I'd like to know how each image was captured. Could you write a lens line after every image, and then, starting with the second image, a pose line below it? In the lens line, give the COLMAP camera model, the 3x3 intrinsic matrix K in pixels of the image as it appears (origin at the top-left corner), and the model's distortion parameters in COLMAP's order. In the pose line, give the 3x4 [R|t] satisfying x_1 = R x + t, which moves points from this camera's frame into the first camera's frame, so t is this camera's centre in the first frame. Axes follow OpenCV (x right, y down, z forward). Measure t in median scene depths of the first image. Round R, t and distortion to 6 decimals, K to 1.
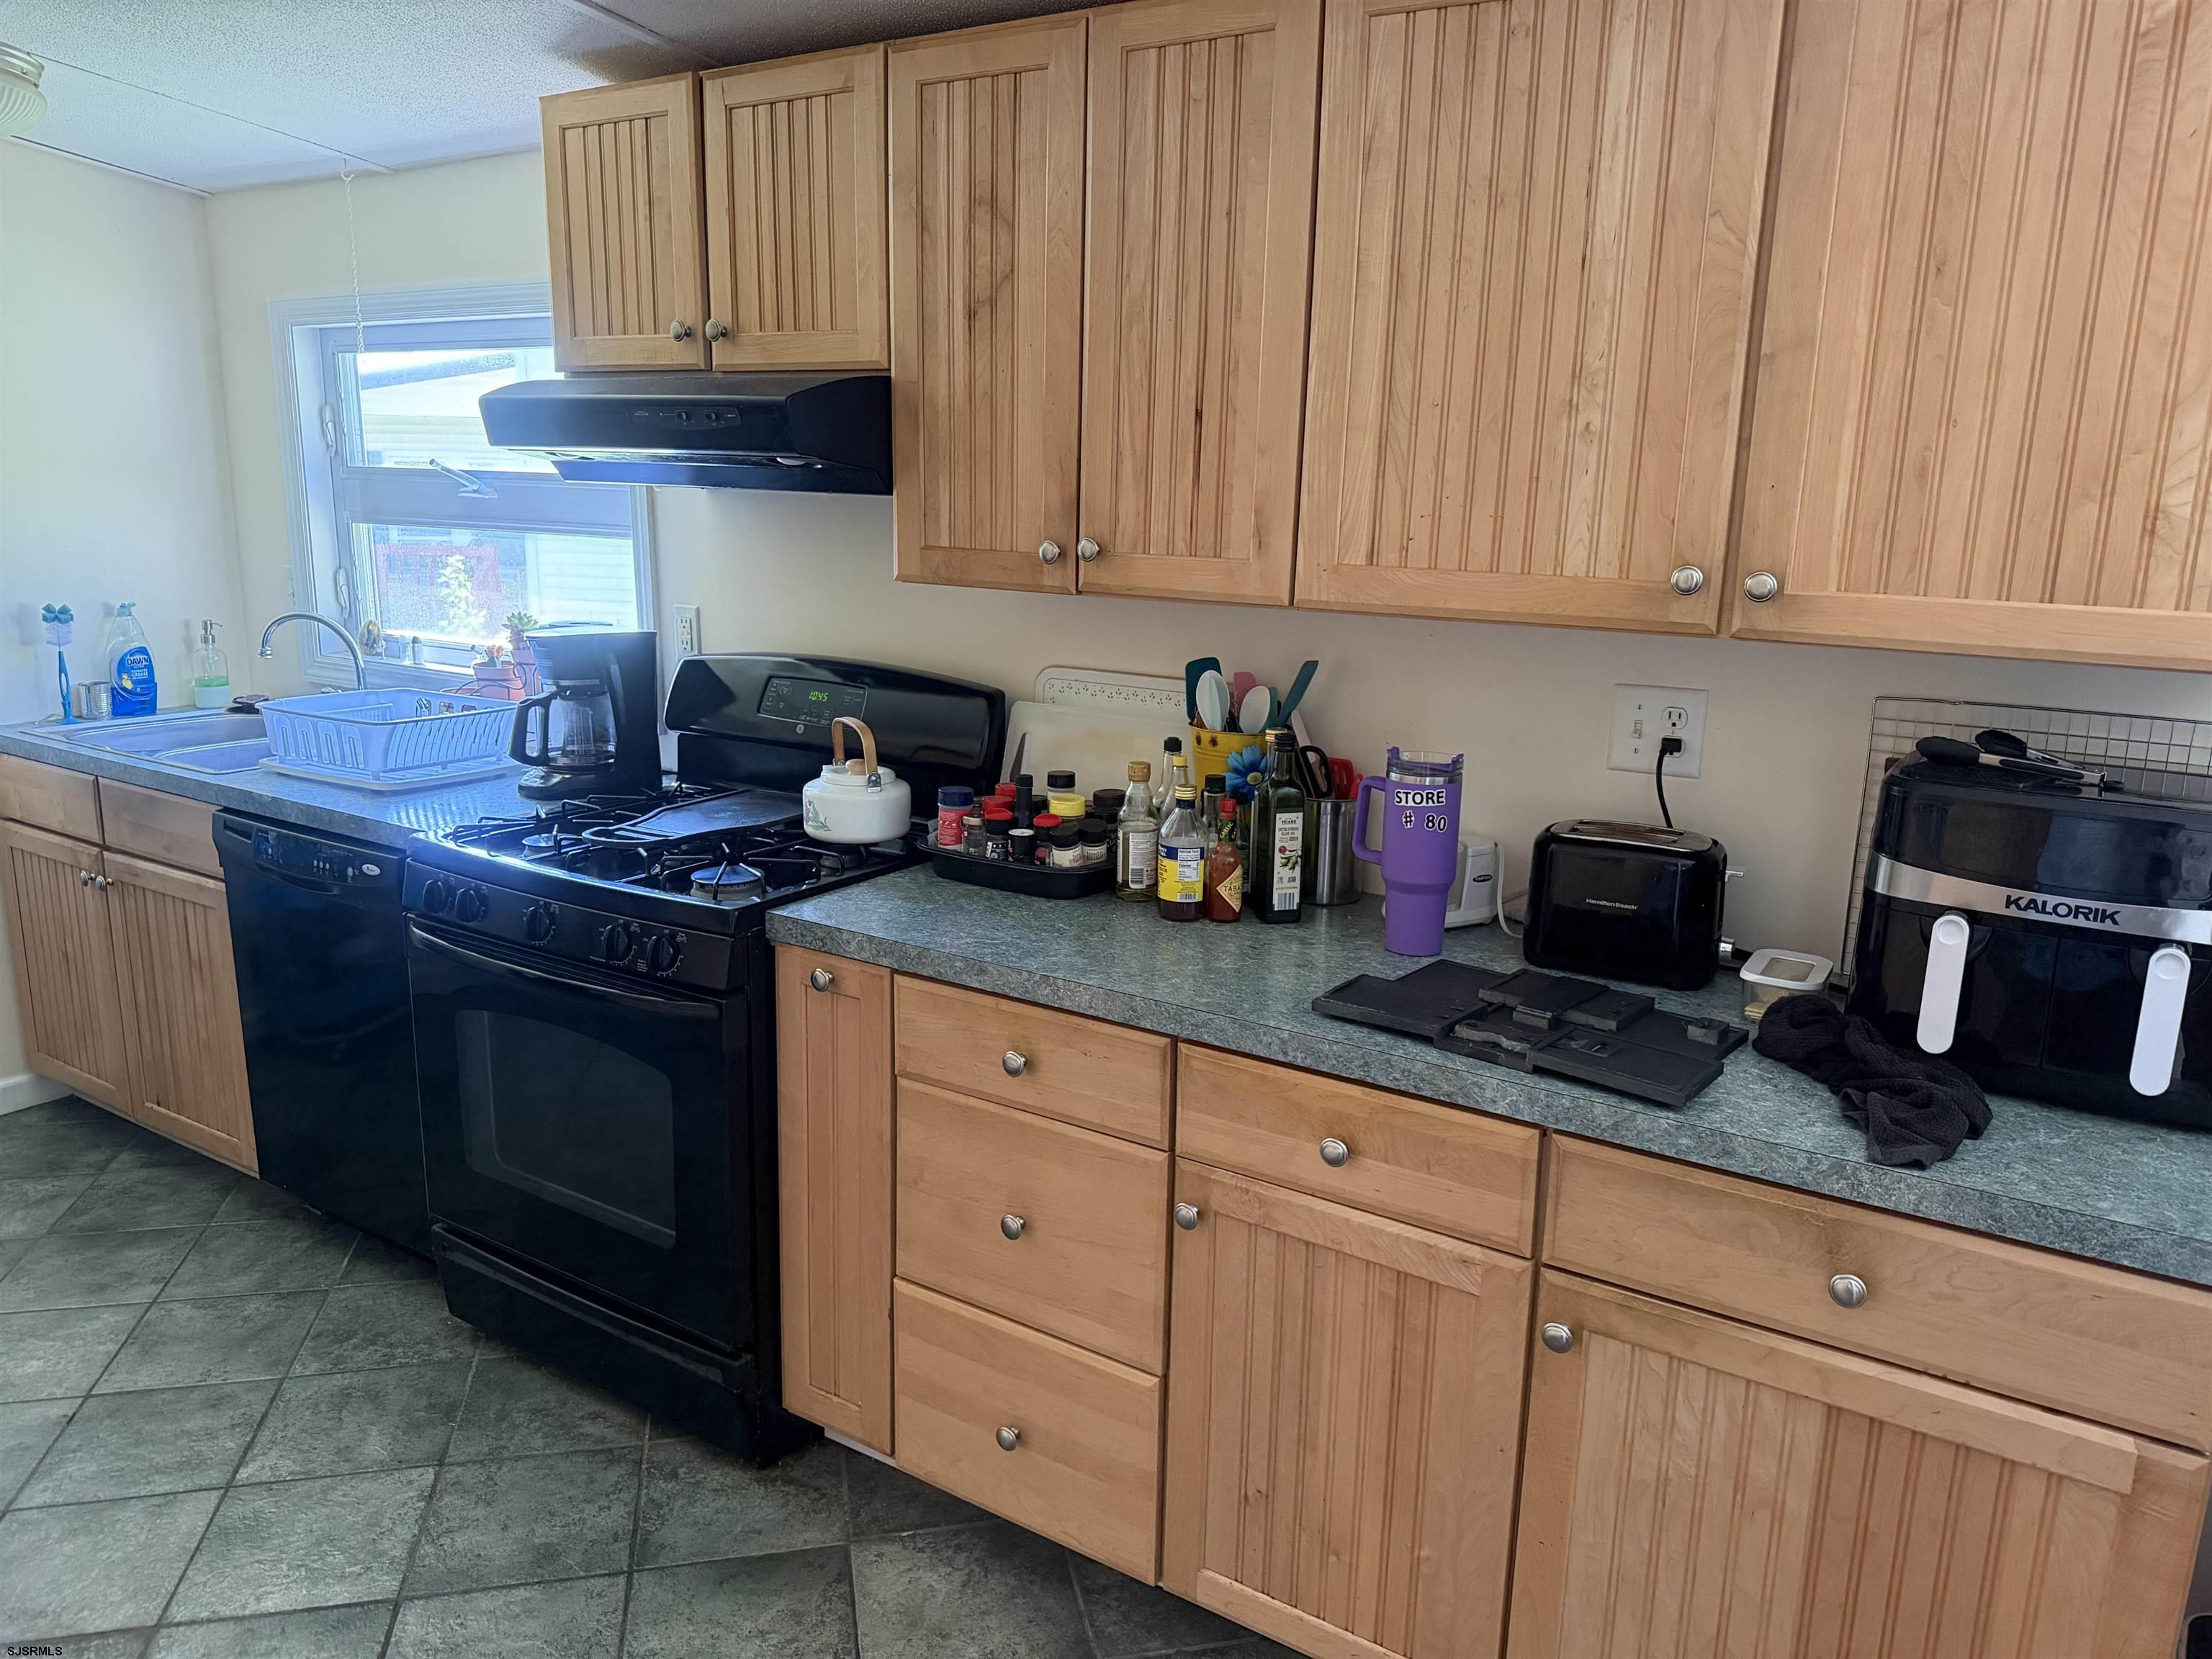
lens RADIAL K [[1574.6, 0, 1105.0], [0, 1574.6, 840.4], [0, 0, 1]] dist [0.036580, -0.047450]
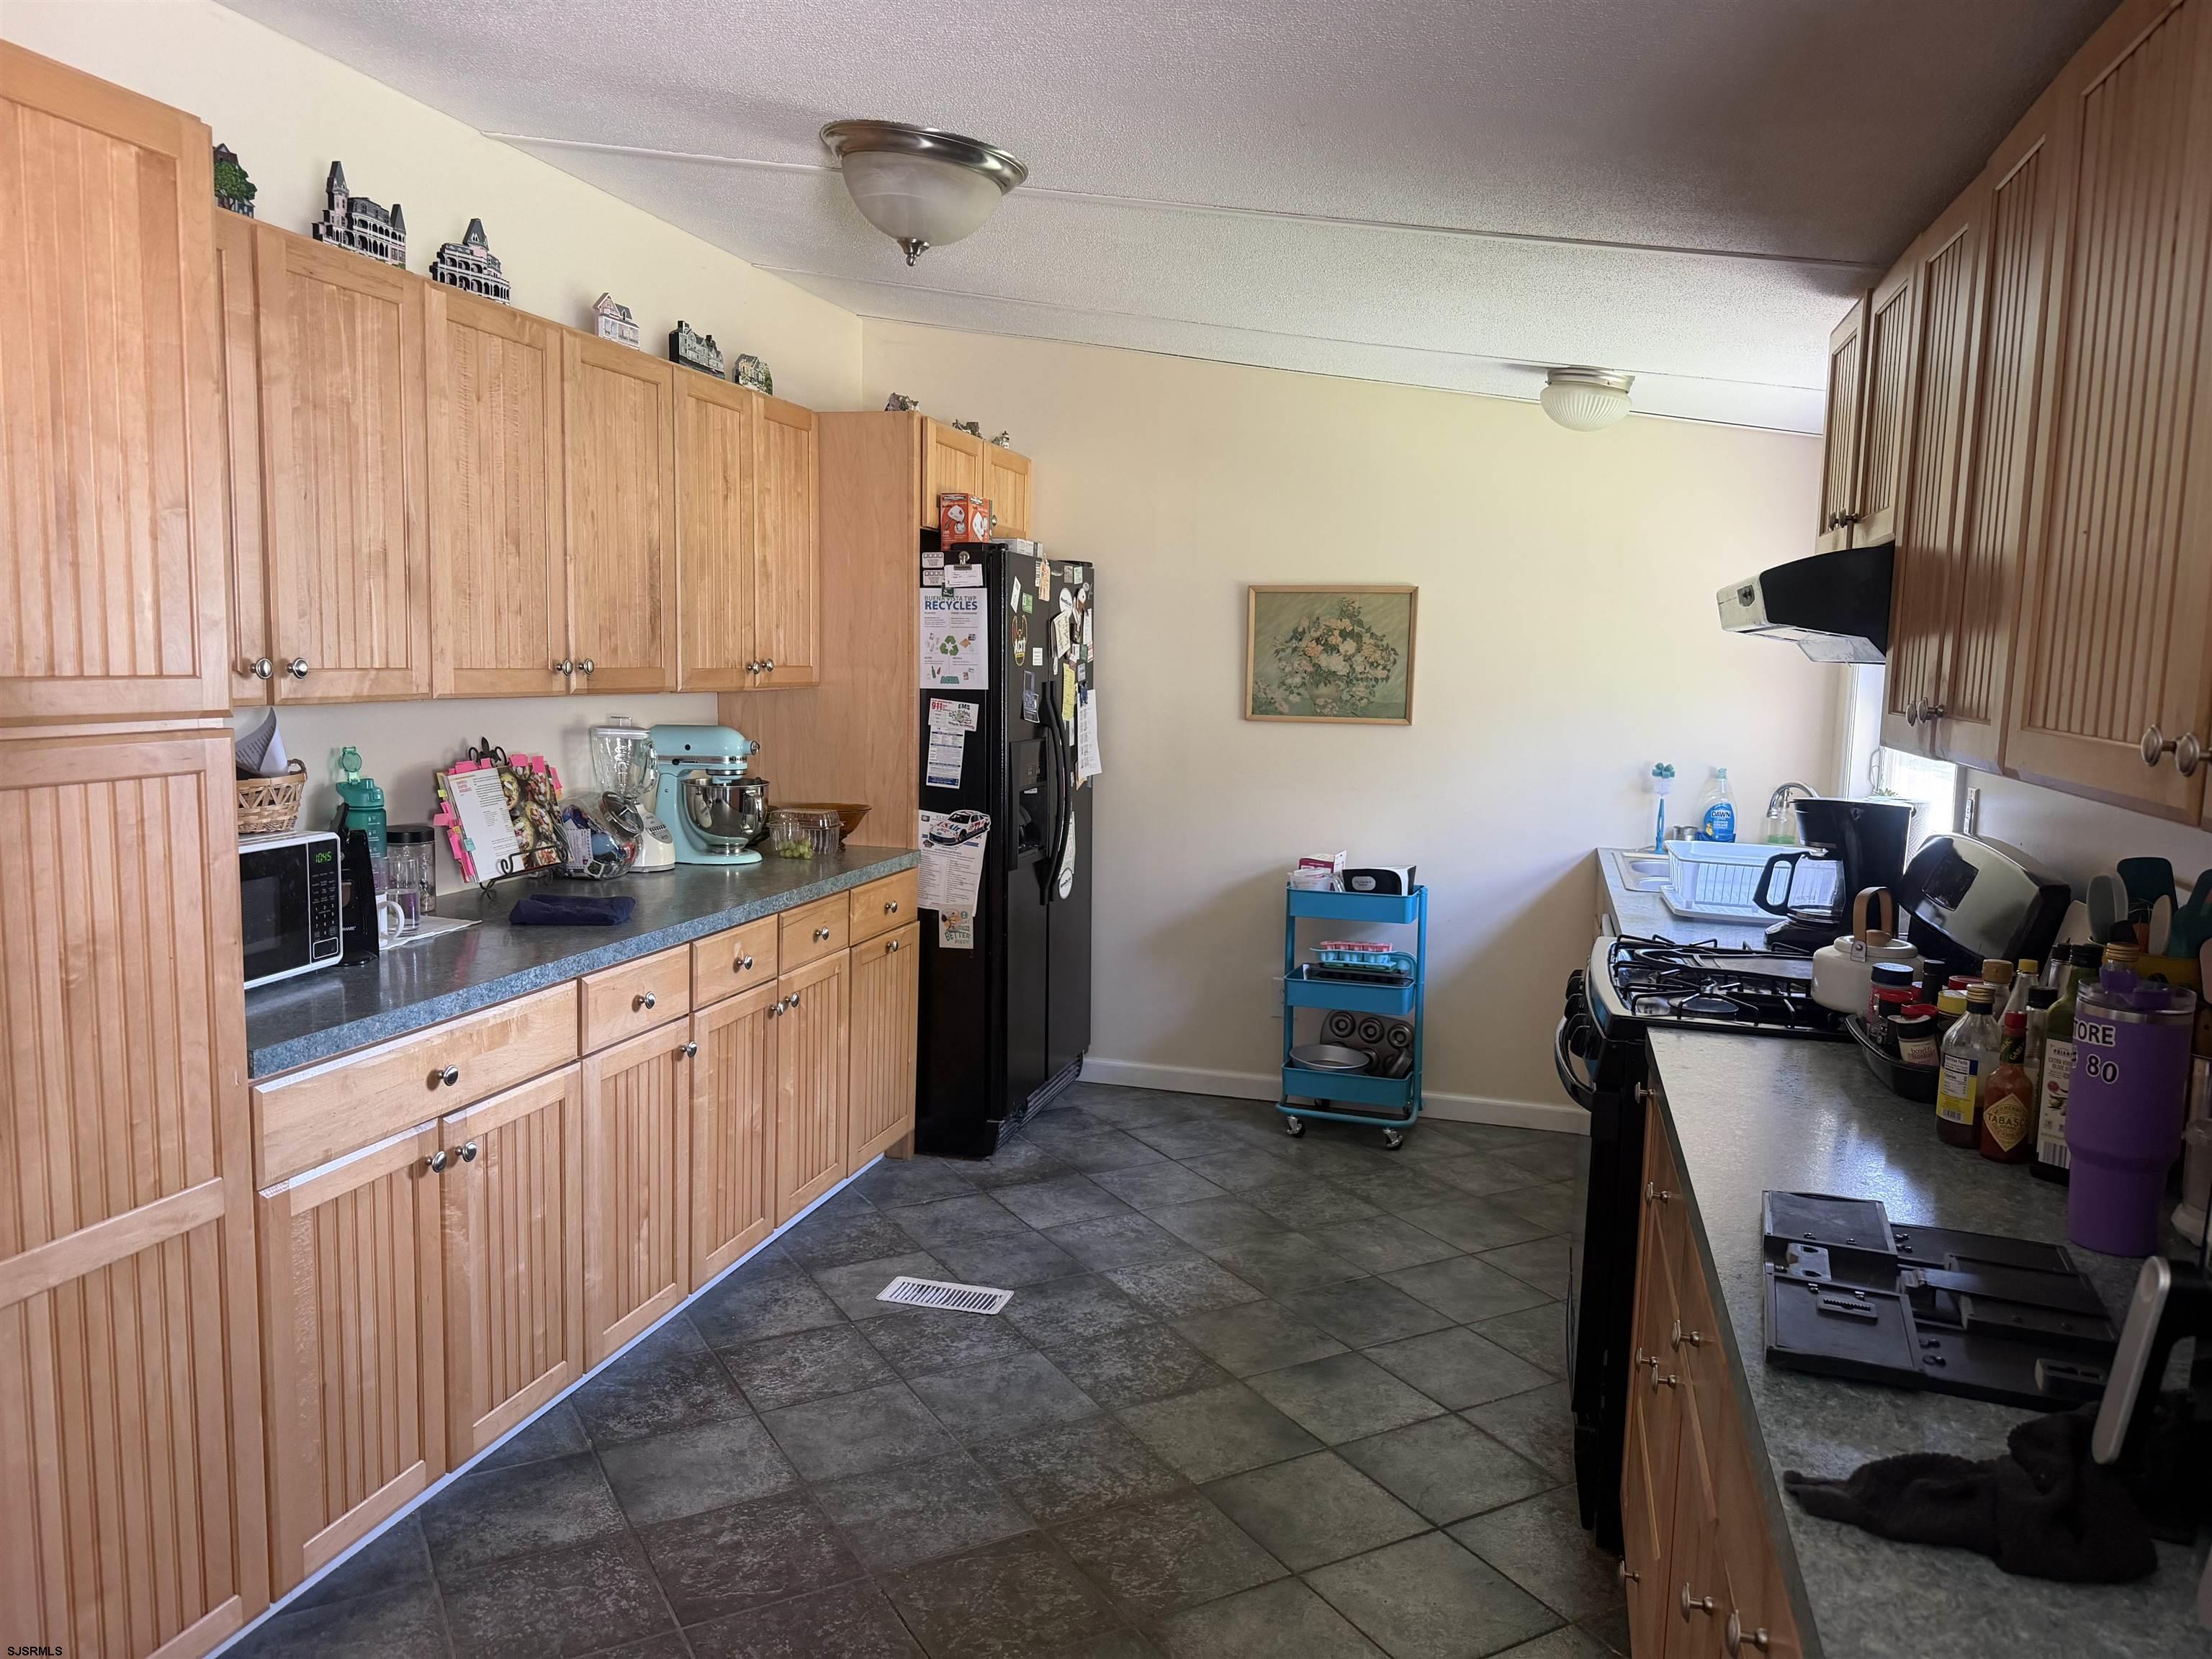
lens RADIAL K [[1556.7, 0, 1109.0], [0, 1556.7, 823.0], [0, 0, 1]] dist [0.155825, -0.228514]
pose [[0.306418, 0.094677, -0.947177, 0.821433], [-0.239432, 0.970716, 0.019573, -0.028689], [0.921293, 0.220787, 0.320113, 0.299993]]
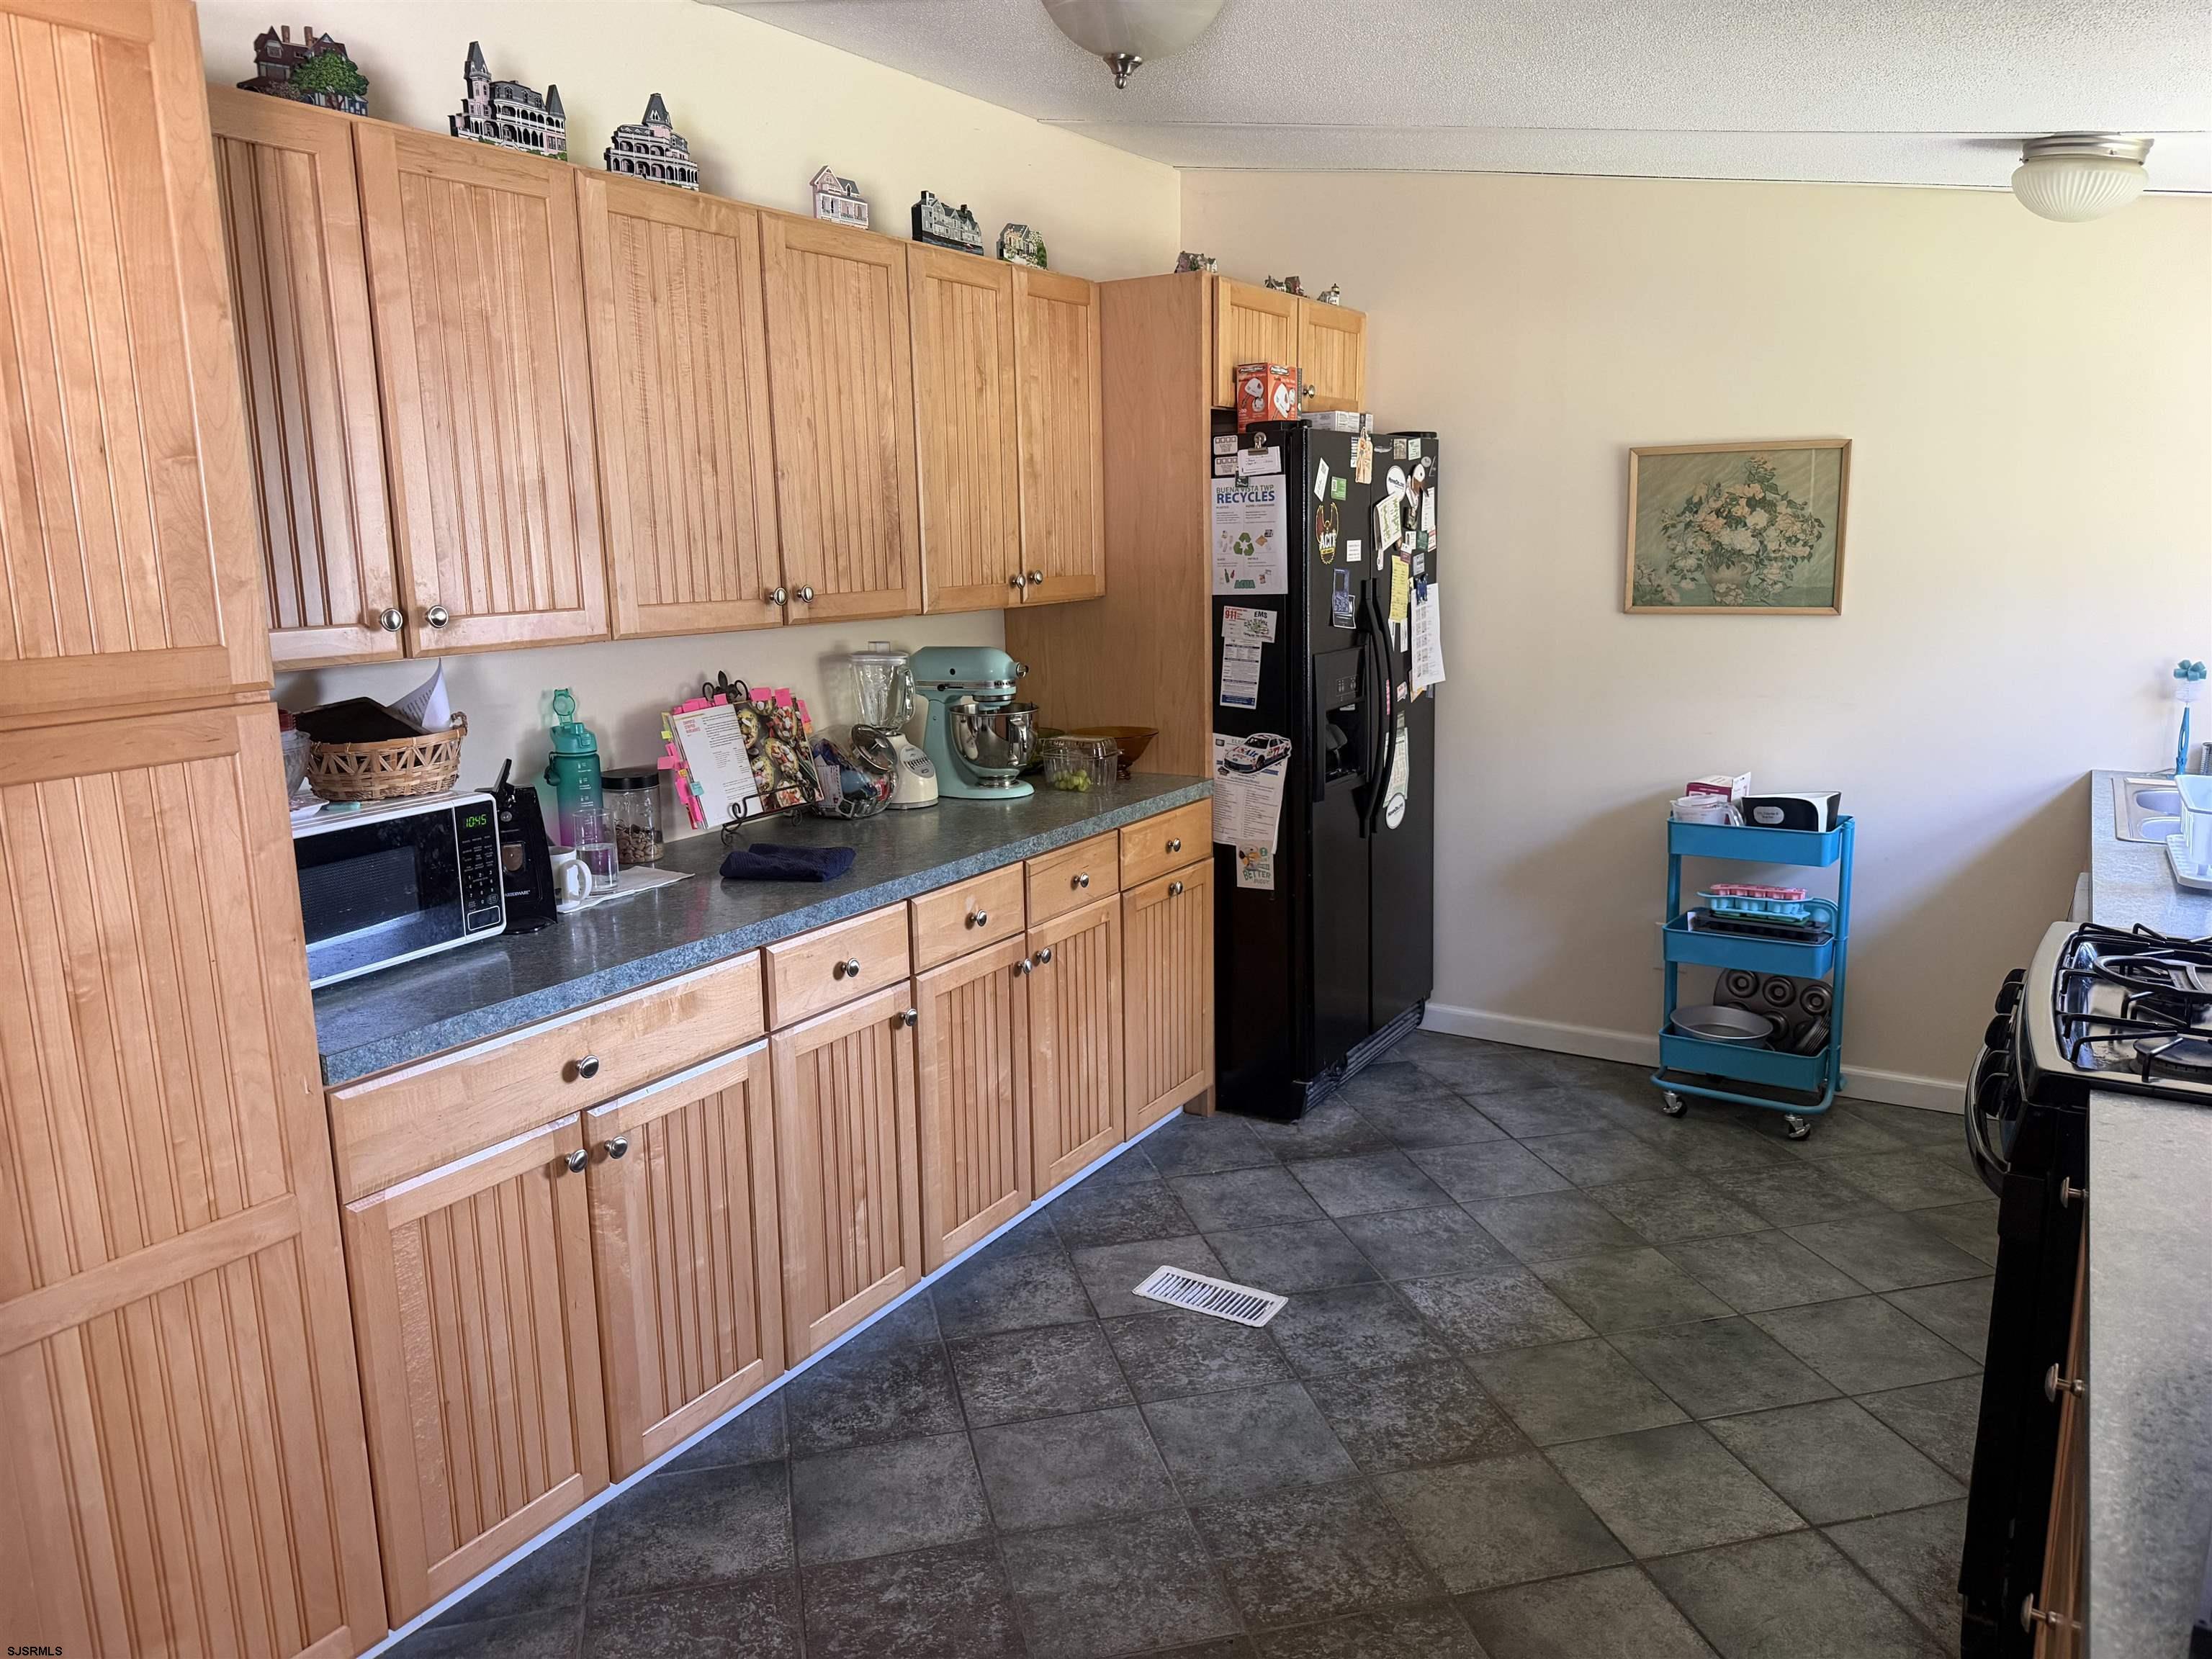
lens RADIAL K [[1559.7, 0, 1116.5], [0, 1559.7, 819.6], [0, 0, 1]] dist [0.134967, -0.211033]
pose [[0.035385, 0.167998, -0.985152, 0.584026], [-0.213543, 0.964273, 0.156768, -0.117426], [0.976293, 0.204825, 0.069996, 0.526987]]
